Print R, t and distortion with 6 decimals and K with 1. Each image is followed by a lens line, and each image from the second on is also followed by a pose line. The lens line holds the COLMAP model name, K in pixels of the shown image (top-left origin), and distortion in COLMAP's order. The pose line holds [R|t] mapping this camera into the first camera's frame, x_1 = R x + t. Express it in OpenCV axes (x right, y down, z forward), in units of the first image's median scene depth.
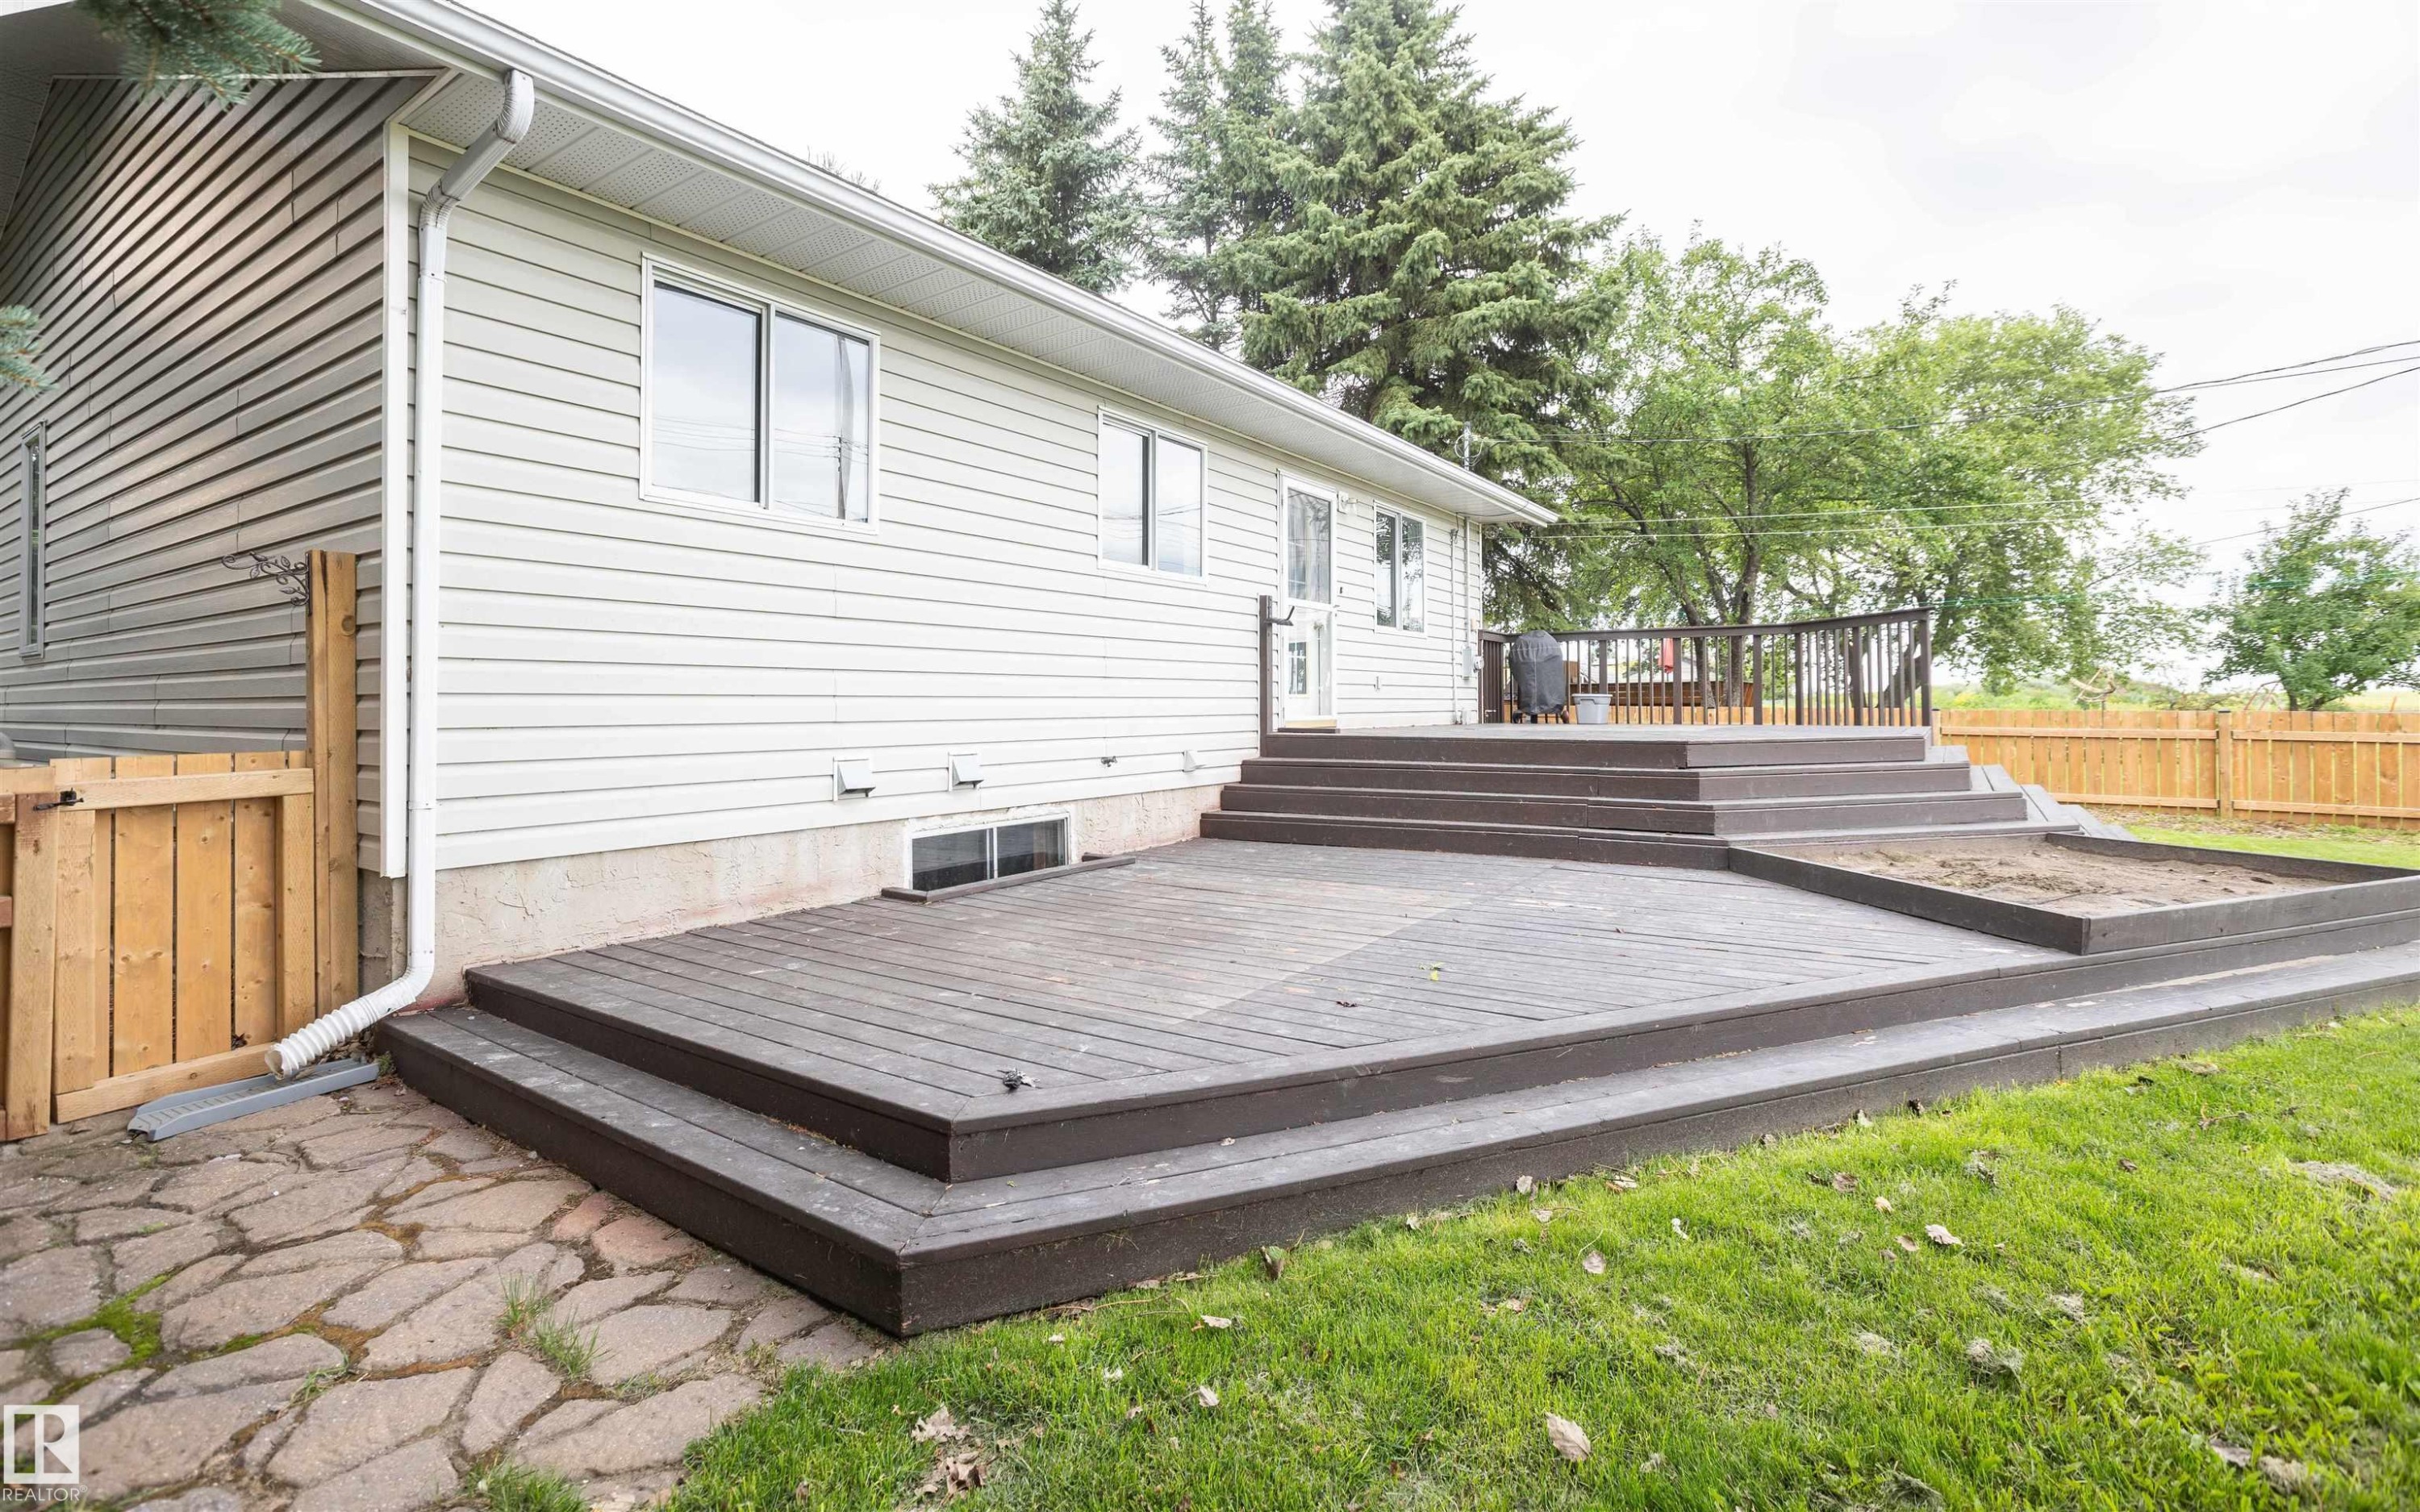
lens RADIAL K [[1098.1, 0, 1189.6], [0, 1098.1, 698.0], [0, 0, 1]] dist [-0.009379, 0.002883]
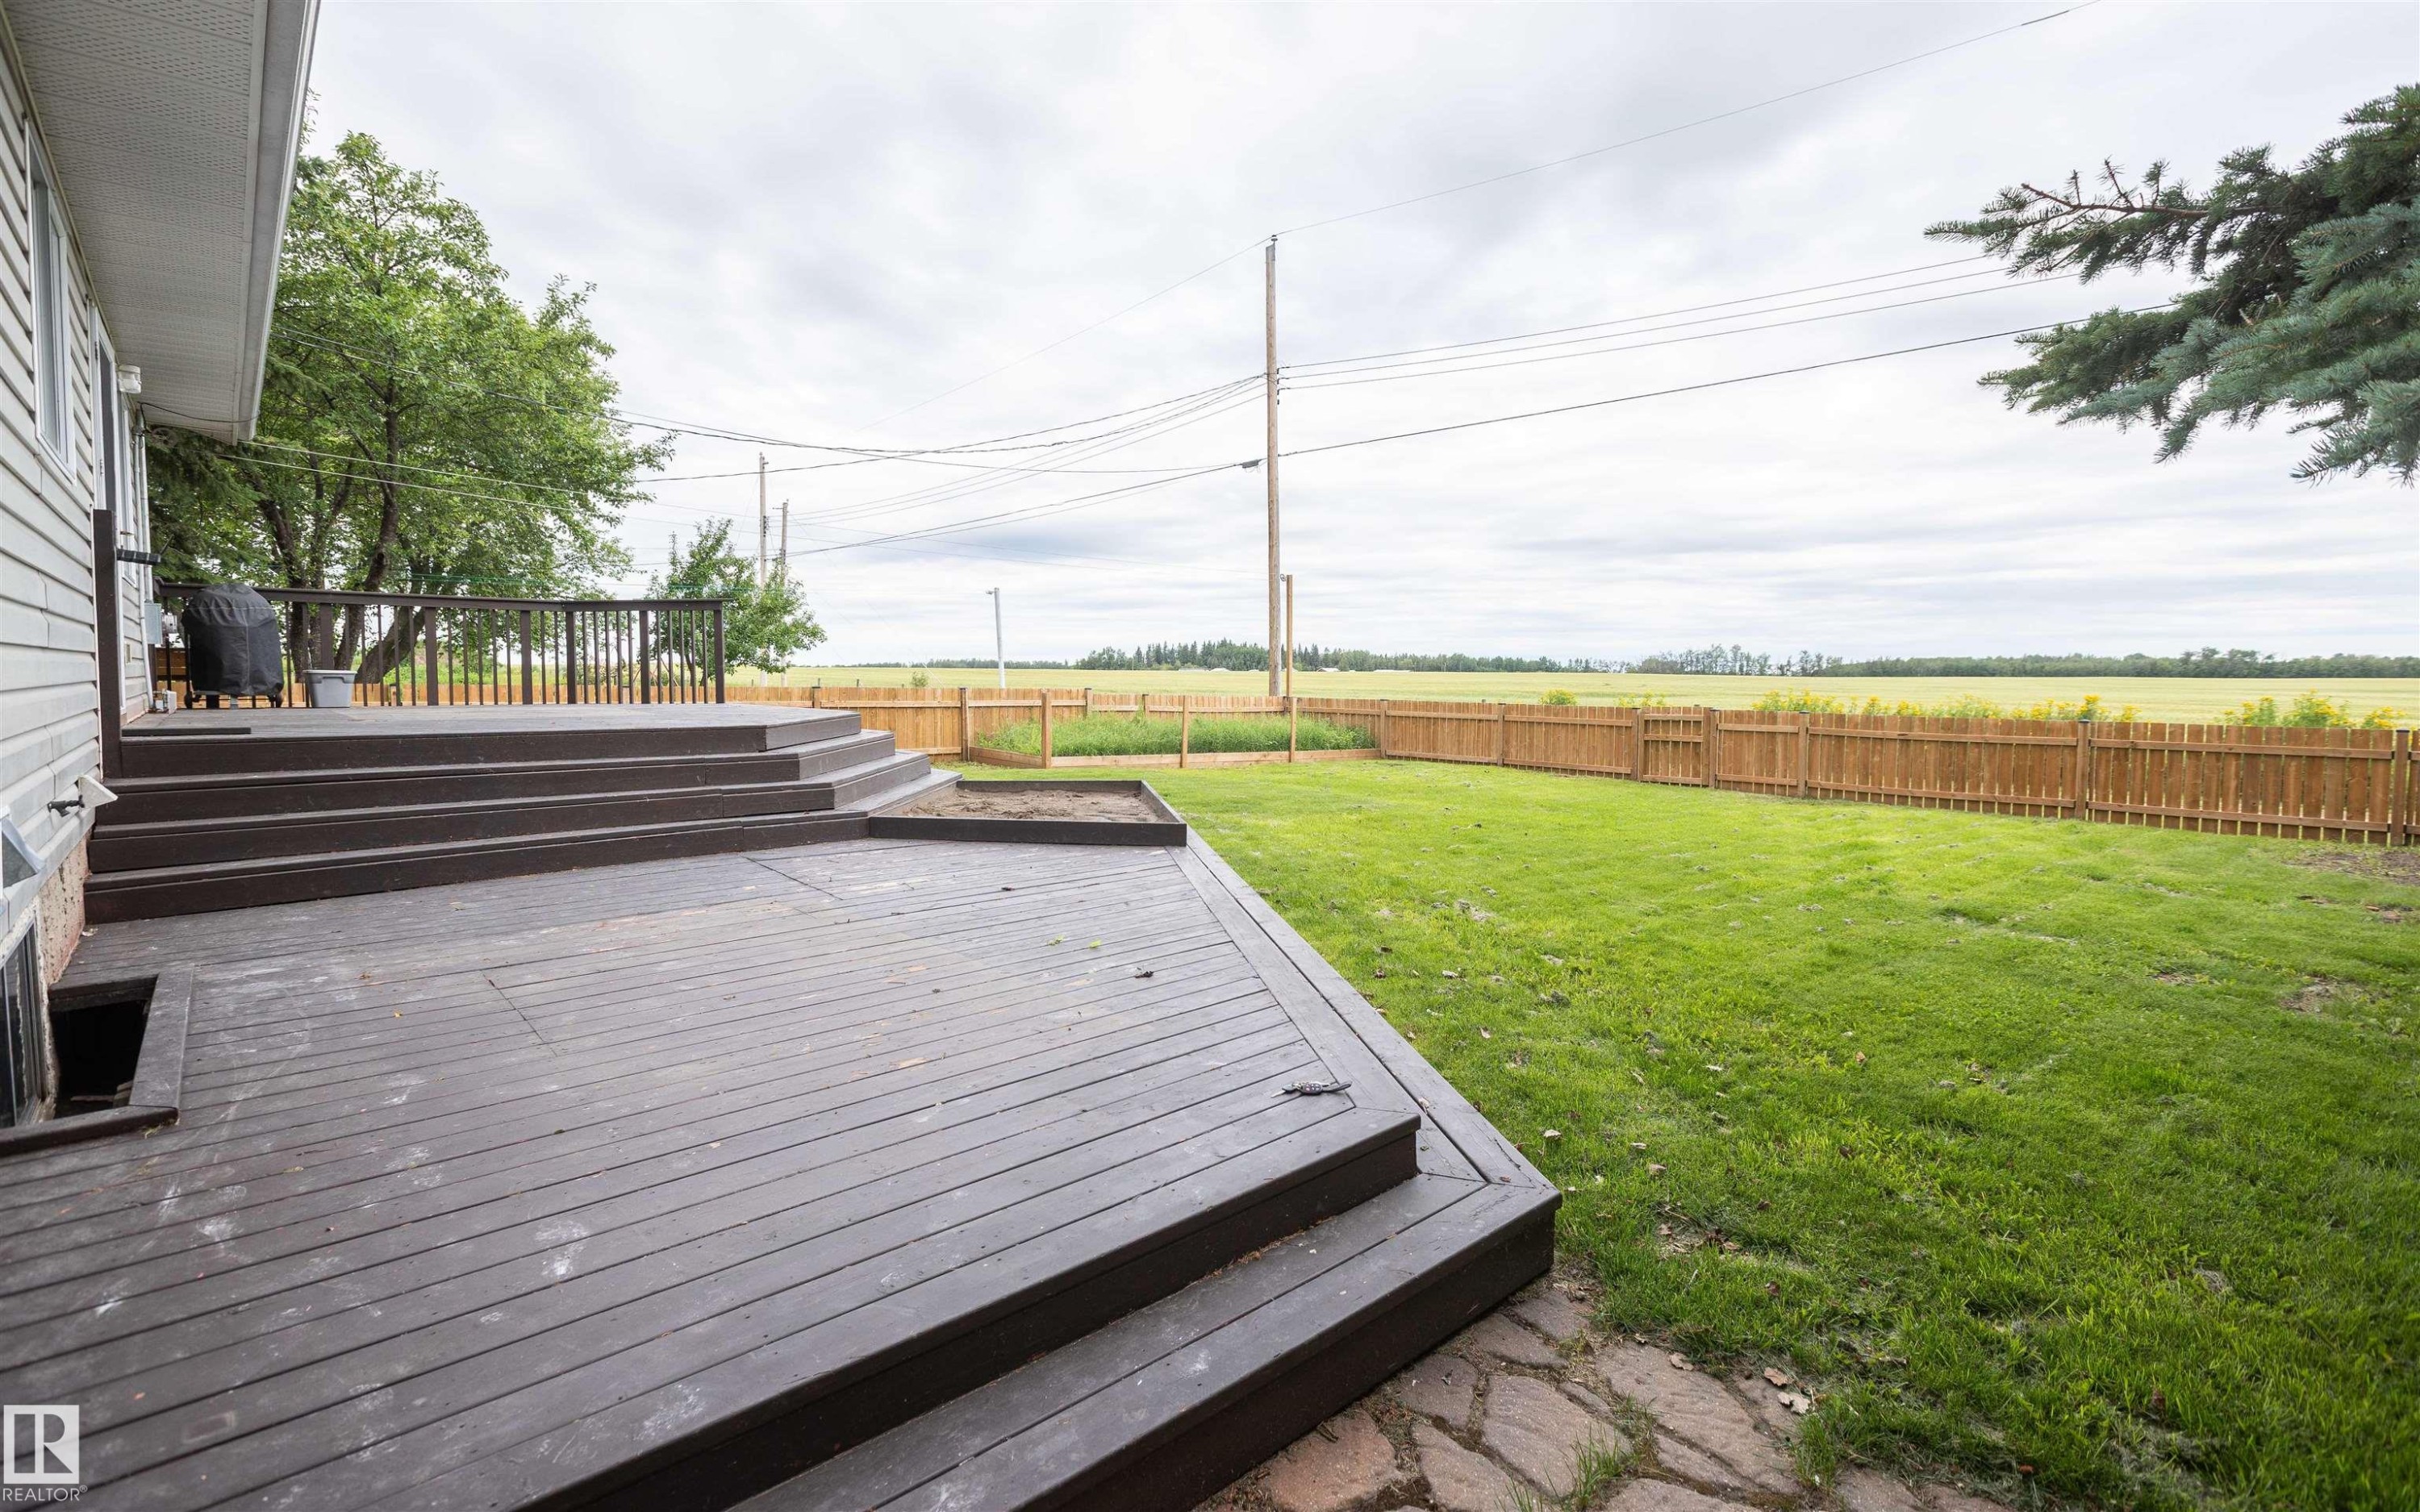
lens RADIAL K [[1098.1, 0, 1187.8], [0, 1098.1, 734.7], [0, 0, 1]] dist [-0.009379, 0.002883]
pose [[0.225361, -0.050265, 0.972978, -0.826182], [-0.012530, 0.998436, 0.054483, -0.024034], [-0.974195, -0.024470, 0.224379, 0.637735]]
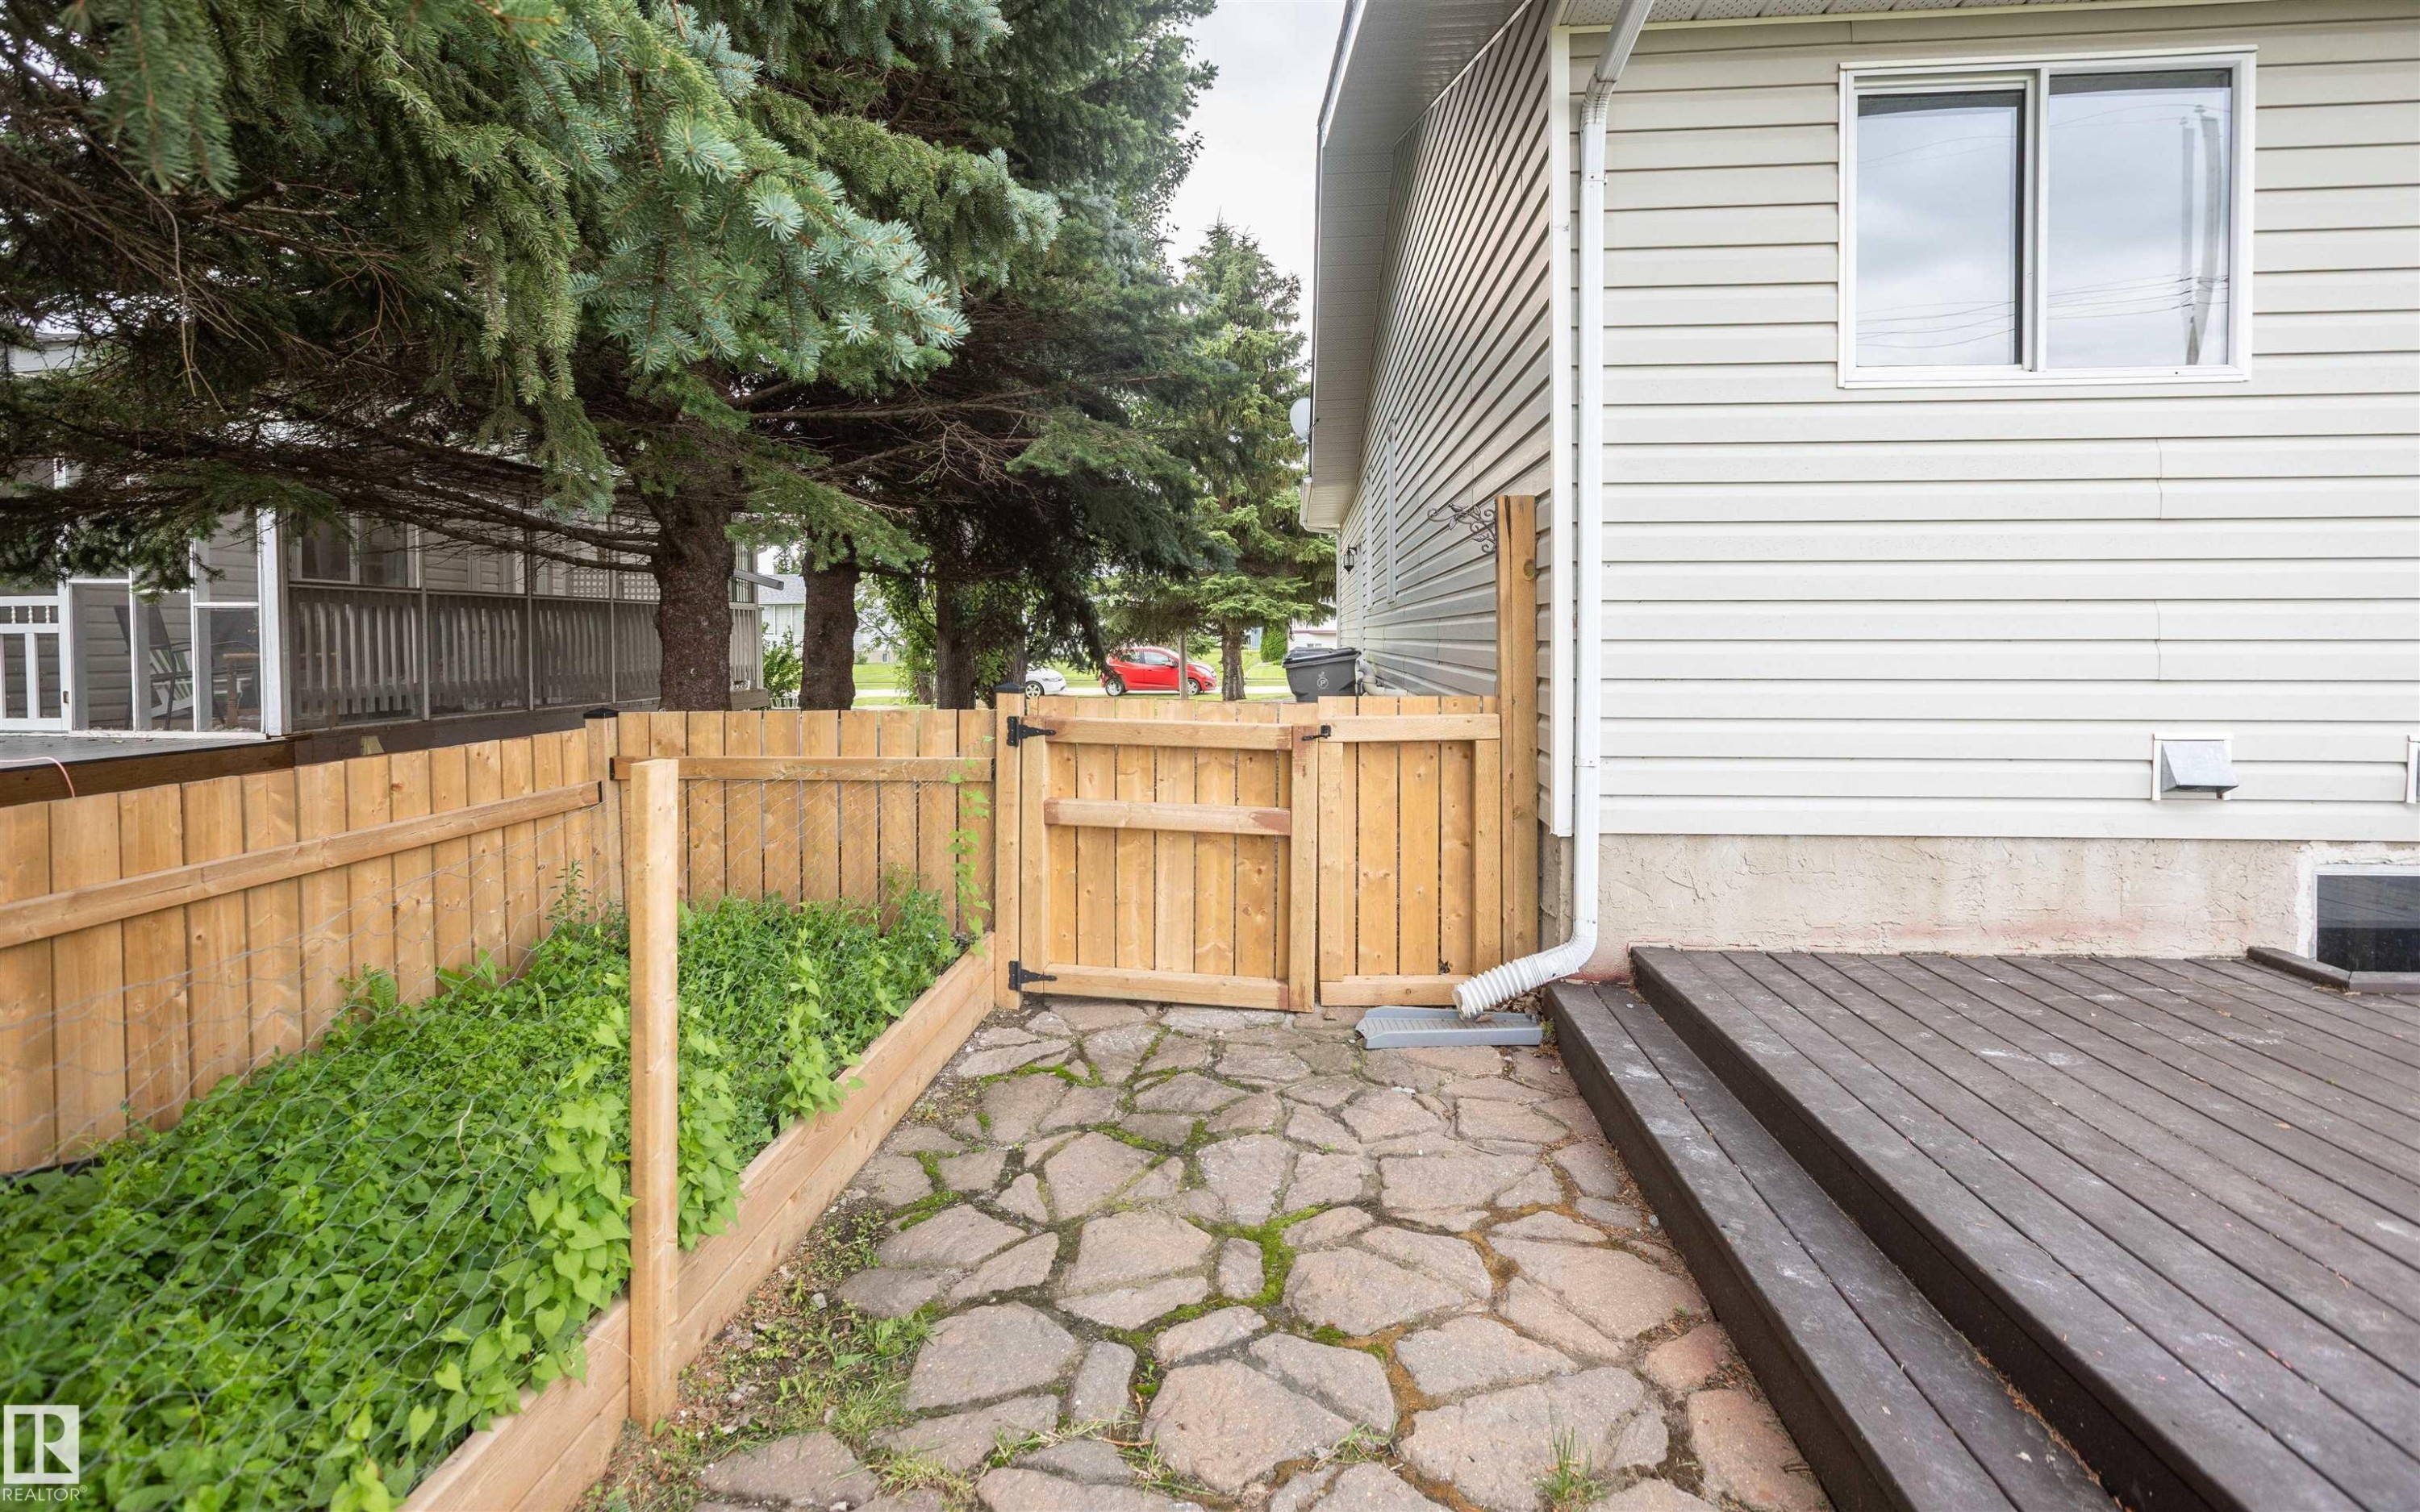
lens RADIAL K [[1130.8, 0, 1185.2], [0, 1130.8, 656.7], [0, 0, 1]] dist [-0.012321, 0.006057]
pose [[0.504580, 0.013979, -0.863252, -0.053274], [0.006845, 0.999773, 0.020191, -0.012233], [0.863338, -0.016097, 0.504369, 0.233851]]
